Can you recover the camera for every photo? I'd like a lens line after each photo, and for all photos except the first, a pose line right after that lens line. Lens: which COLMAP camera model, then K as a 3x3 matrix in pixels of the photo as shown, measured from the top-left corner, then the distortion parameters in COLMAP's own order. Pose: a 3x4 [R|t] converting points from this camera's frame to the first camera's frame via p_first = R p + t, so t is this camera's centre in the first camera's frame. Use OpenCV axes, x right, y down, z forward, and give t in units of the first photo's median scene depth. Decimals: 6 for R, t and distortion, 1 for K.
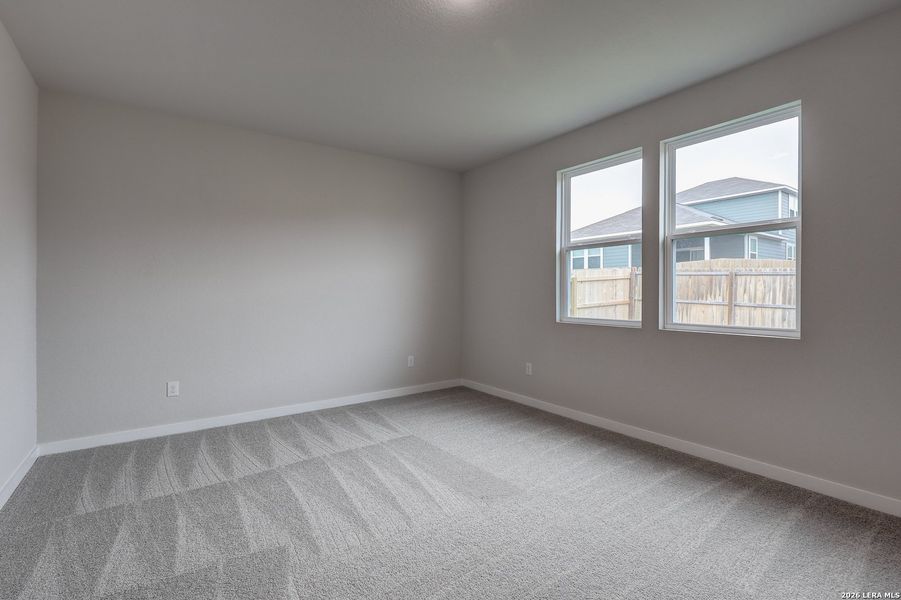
lens RADIAL K [[417.2, 0, 442.1], [0, 417.2, 298.7], [0, 0, 1]] dist [-0.002051, 0.000103]
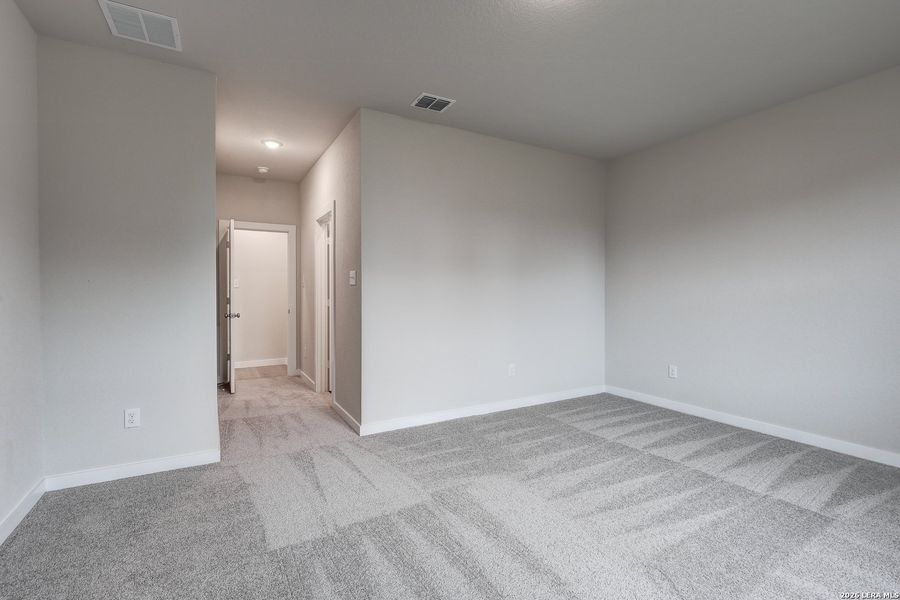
lens RADIAL K [[416.8, 0, 441.6], [0, 416.8, 298.7], [0, 0, 1]] dist [-0.002051, 0.000103]
pose [[-0.110650, 0.020988, -0.993638, 0.729513], [-0.010610, 0.999695, 0.022297, -0.007697], [0.993803, 0.013009, -0.110393, 0.599625]]
